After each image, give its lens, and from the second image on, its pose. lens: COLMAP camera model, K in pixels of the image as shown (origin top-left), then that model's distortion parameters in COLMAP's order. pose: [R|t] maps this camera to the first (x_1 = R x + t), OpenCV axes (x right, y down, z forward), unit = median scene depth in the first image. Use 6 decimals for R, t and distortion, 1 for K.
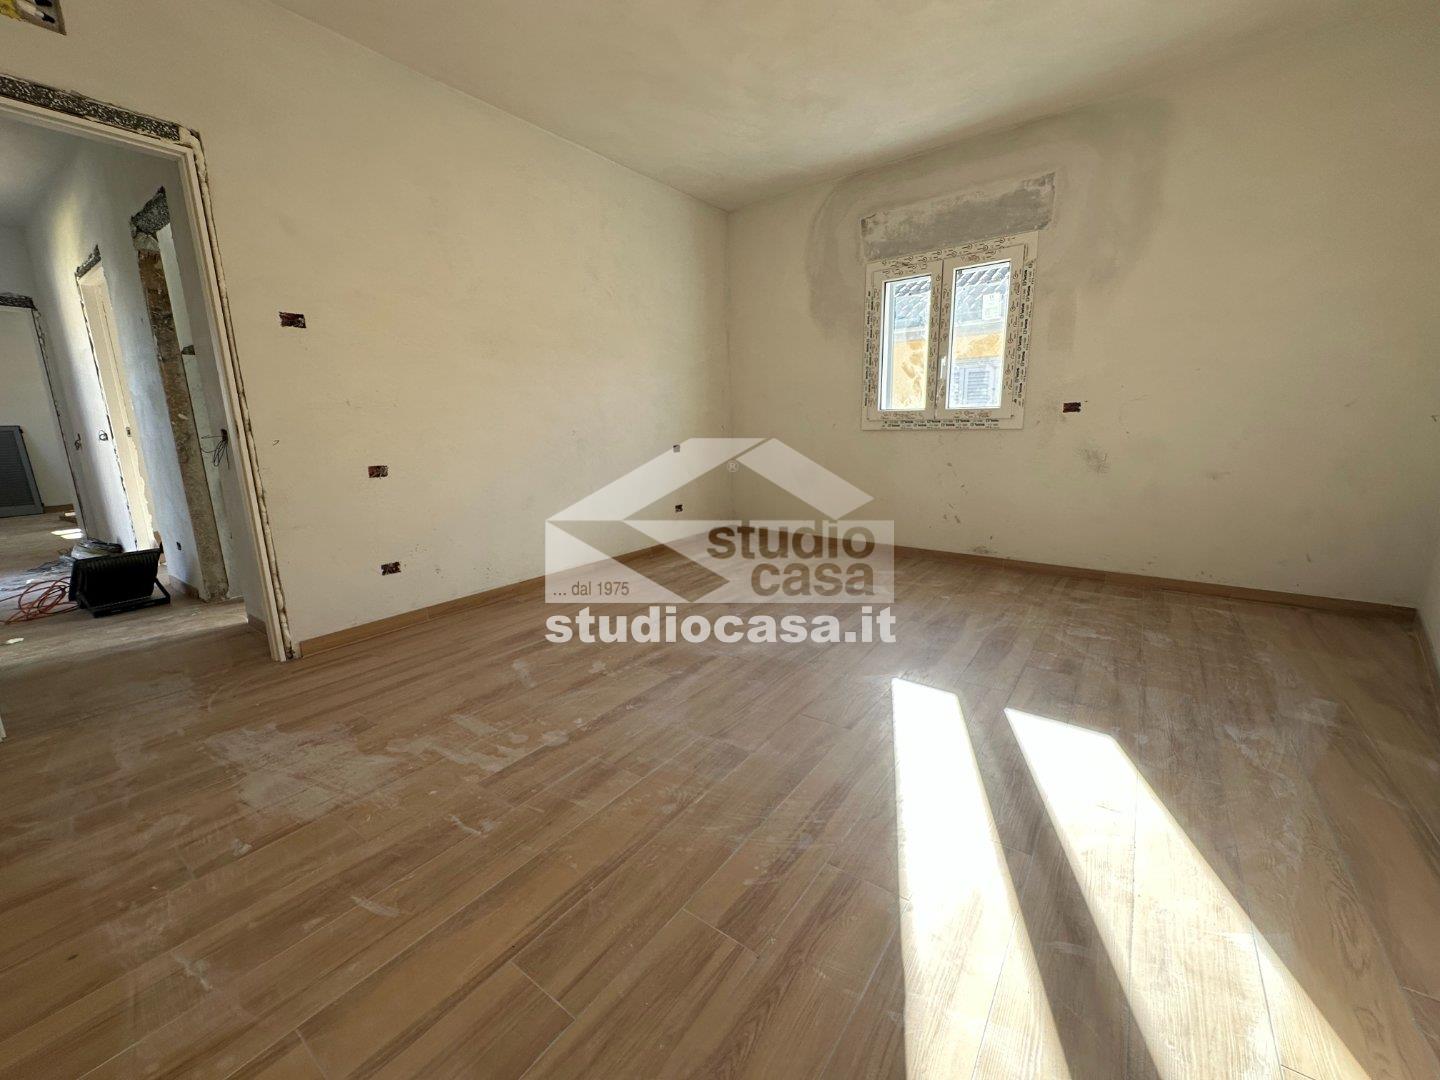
lens RADIAL K [[573.8, 0, 718.4], [0, 573.8, 540.6], [0, 0, 1]] dist [-0.004122, 0.000998]
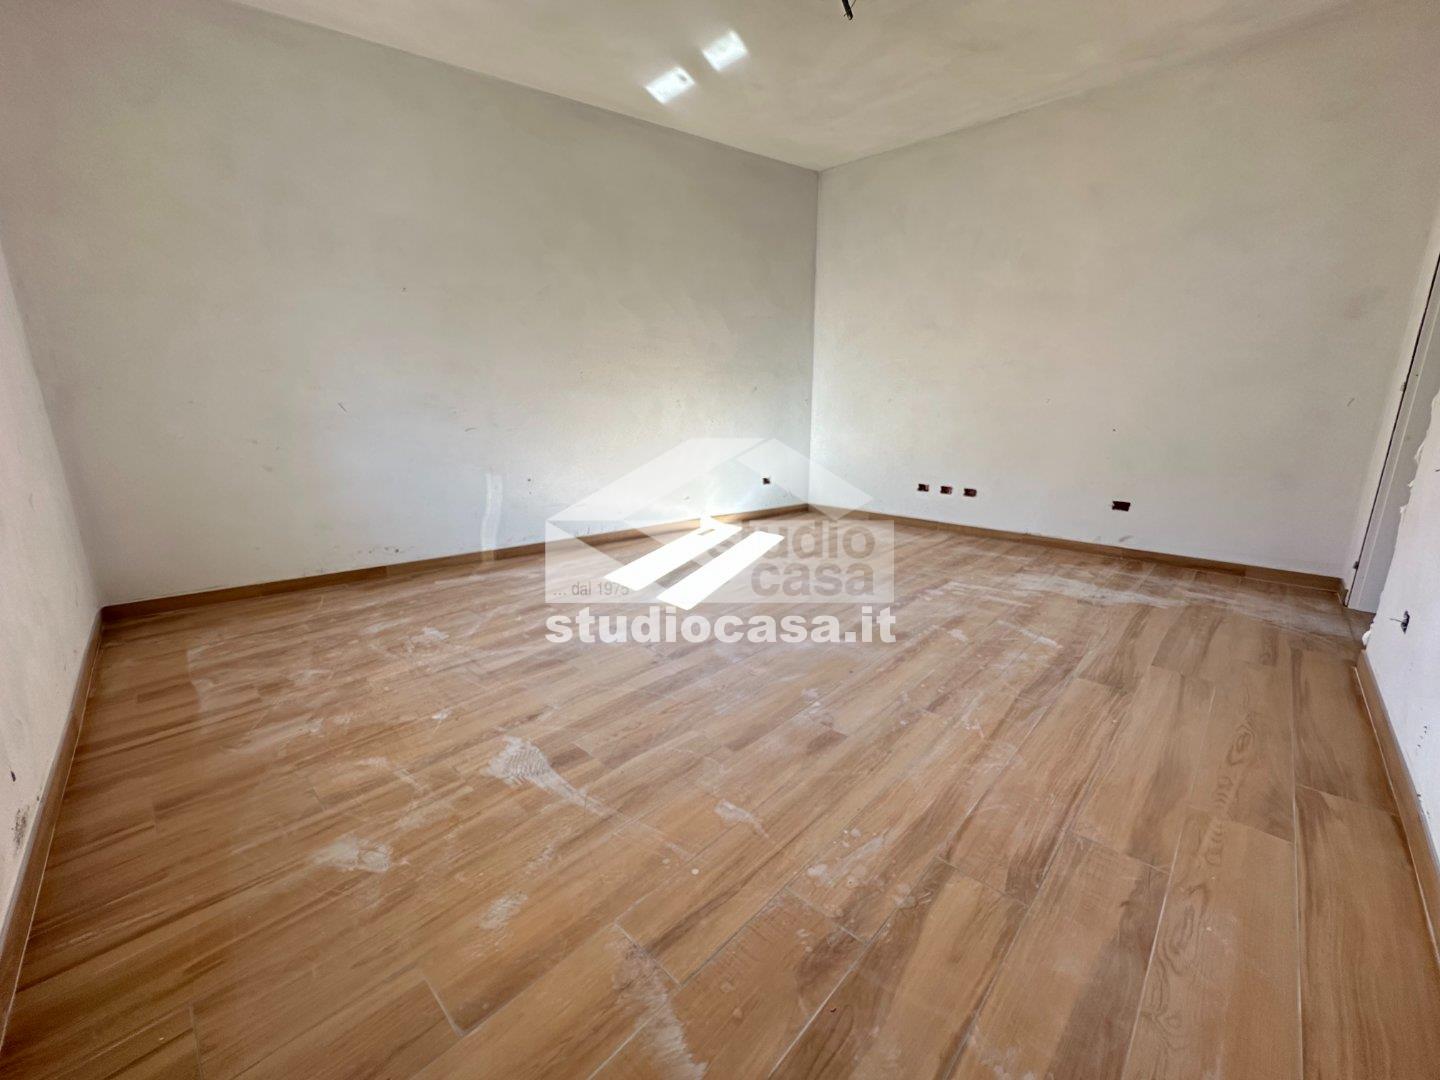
lens RADIAL K [[573.8, 0, 718.4], [0, 573.8, 540.6], [0, 0, 1]] dist [-0.004122, 0.000998]
pose [[-0.991233, -0.006293, 0.131978, 0.083342], [0.051452, 0.901636, 0.429423, -0.429888], [-0.121699, 0.432449, -0.893408, 2.119803]]
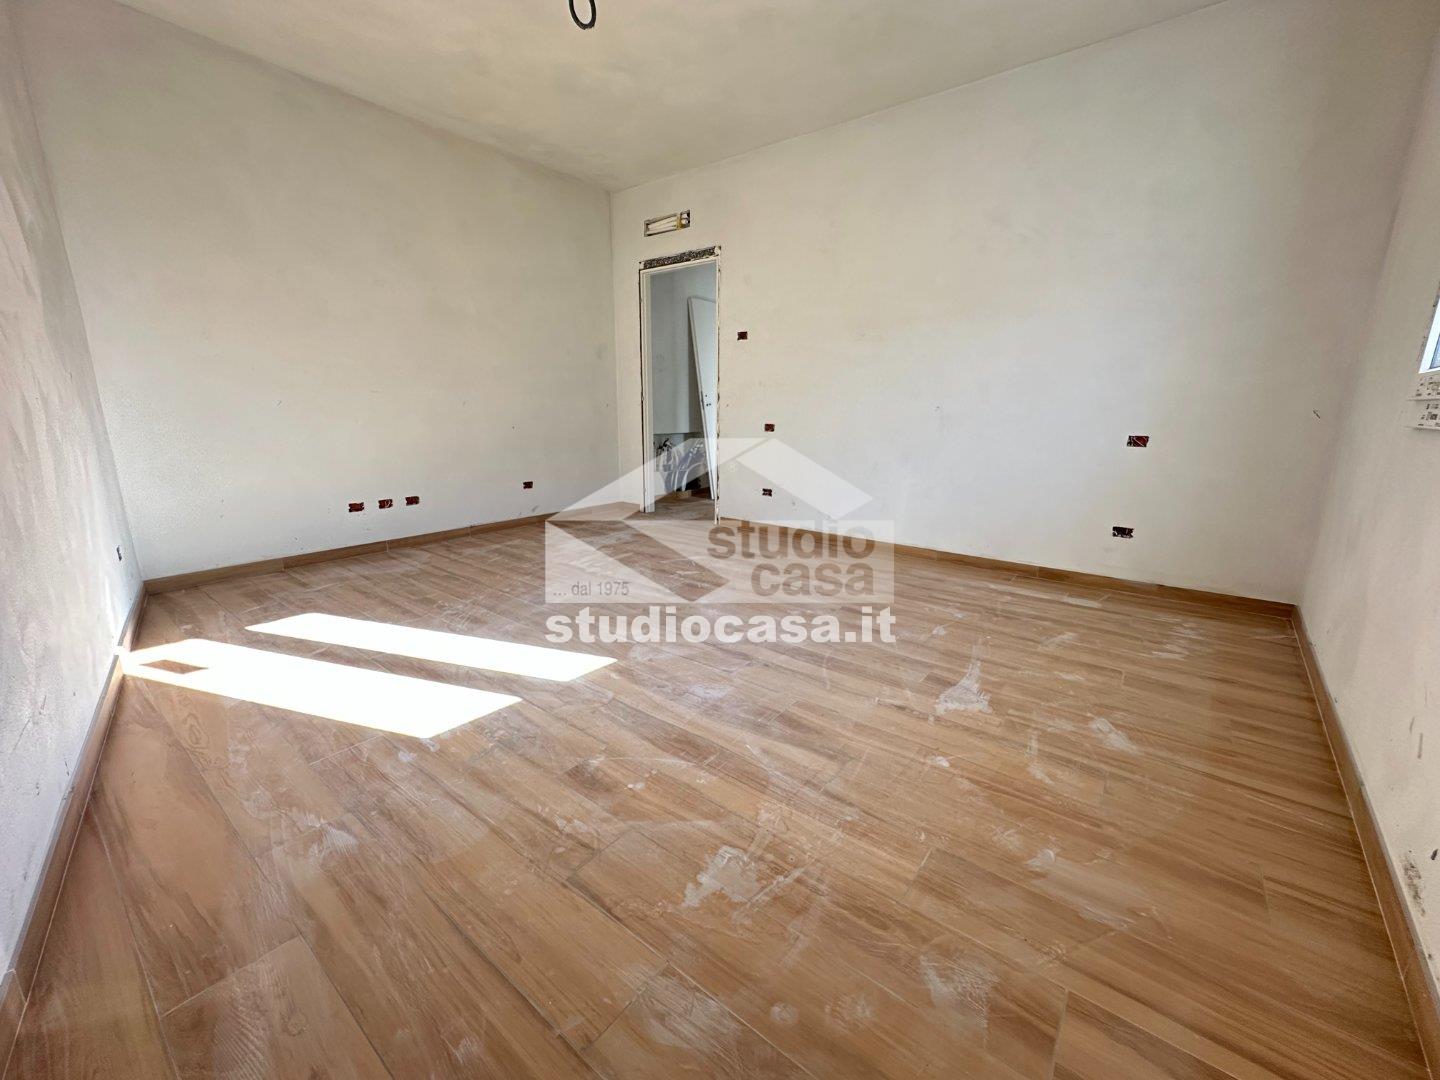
lens RADIAL K [[578.9, 0, 719.0], [0, 578.9, 537.5], [0, 0, 1]] dist [-0.004042, -0.000244]
pose [[-0.031522, 0.241182, -0.969968, 1.267882], [-0.212212, 0.946710, 0.242295, -0.243475], [0.976715, 0.213476, 0.021340, 1.162780]]
